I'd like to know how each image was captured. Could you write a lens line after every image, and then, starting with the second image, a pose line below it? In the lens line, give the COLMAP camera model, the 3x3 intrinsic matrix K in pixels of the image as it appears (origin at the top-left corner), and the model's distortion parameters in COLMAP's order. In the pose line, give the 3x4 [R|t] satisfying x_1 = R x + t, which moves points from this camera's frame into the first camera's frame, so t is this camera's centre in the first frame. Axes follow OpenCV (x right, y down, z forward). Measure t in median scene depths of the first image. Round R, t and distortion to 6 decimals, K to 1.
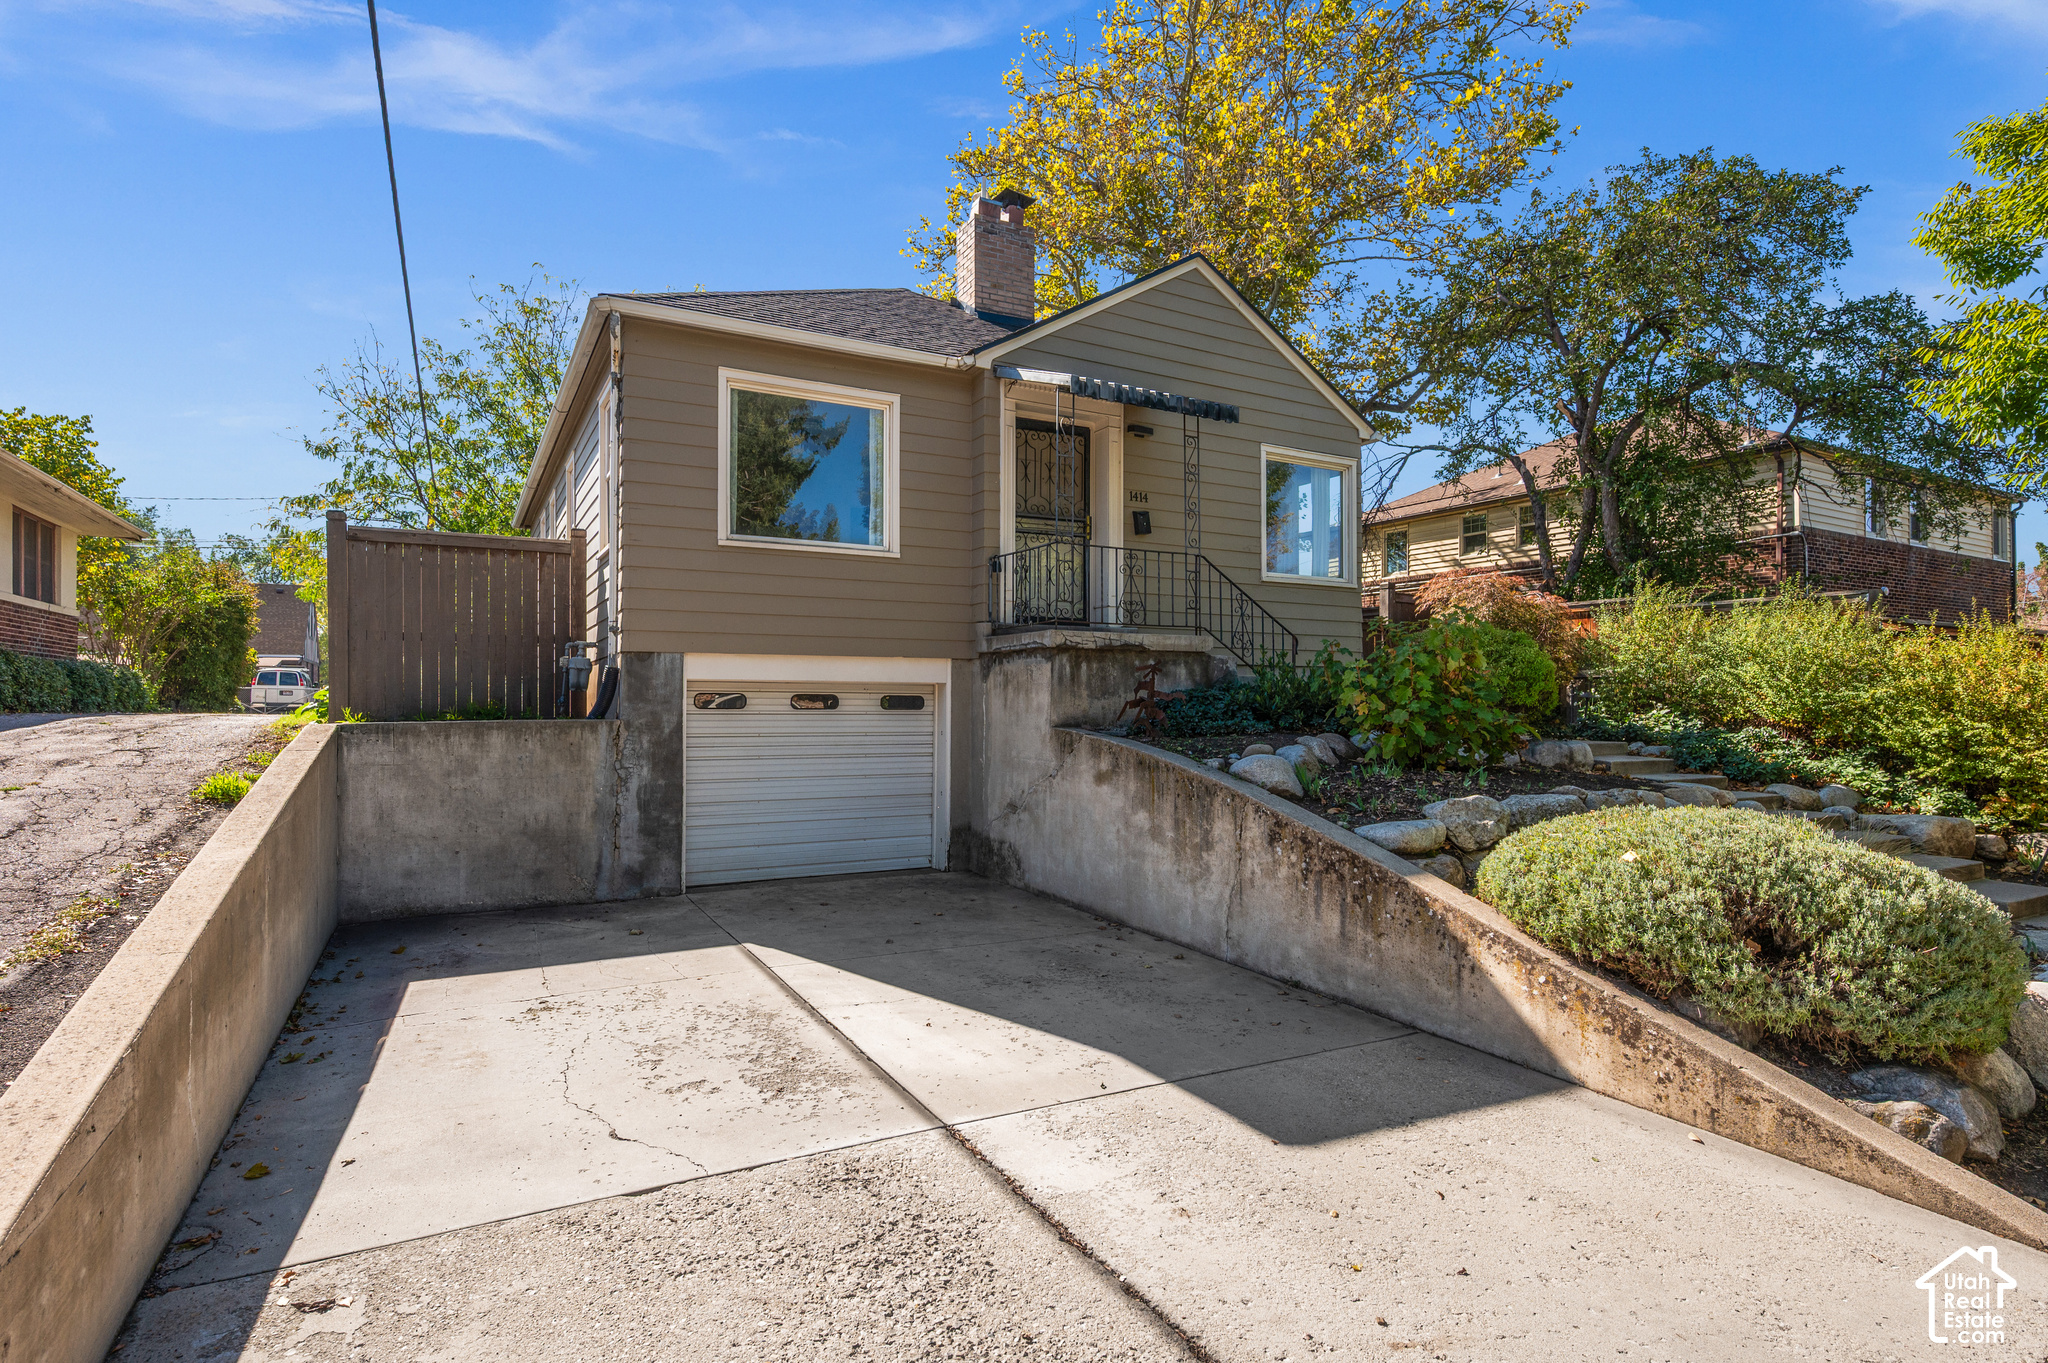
lens RADIAL K [[1006.9, 0, 1024.0], [0, 1006.9, 681.5], [0, 0, 1]] dist [0.000183, -0.000109]
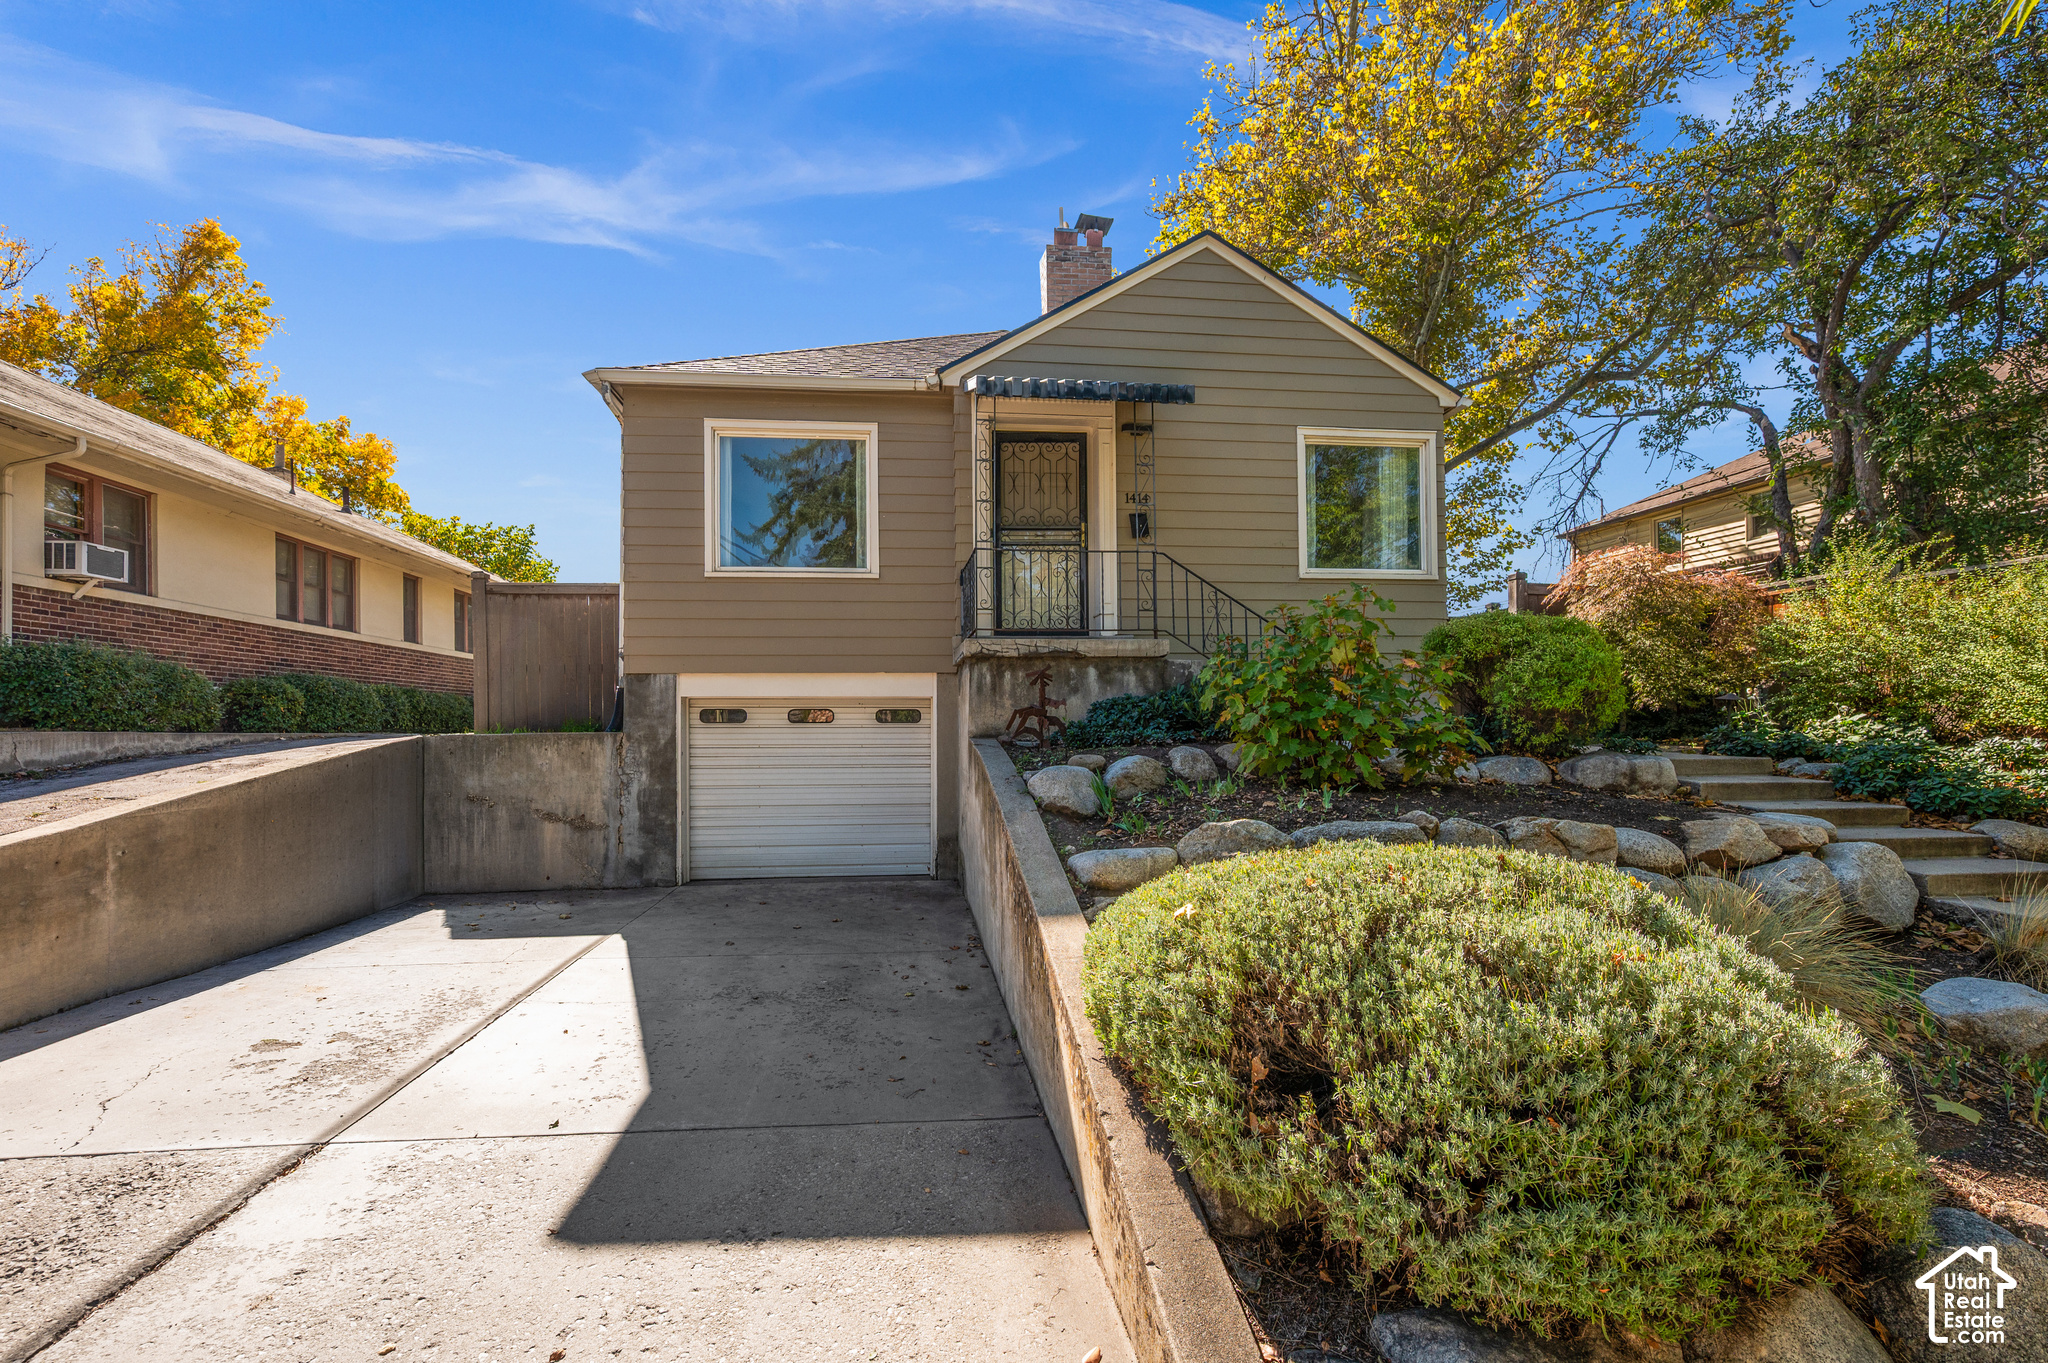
lens RADIAL K [[891.6, 0, 1019.3], [0, 891.6, 704.9], [0, 0, 1]] dist [-0.000996, 0.000626]
pose [[0.926543, -0.016664, -0.375820, 0.367948], [0.016245, 0.999859, -0.004282, 0.016266], [0.375838, -0.002138, 0.926683, 0.197259]]
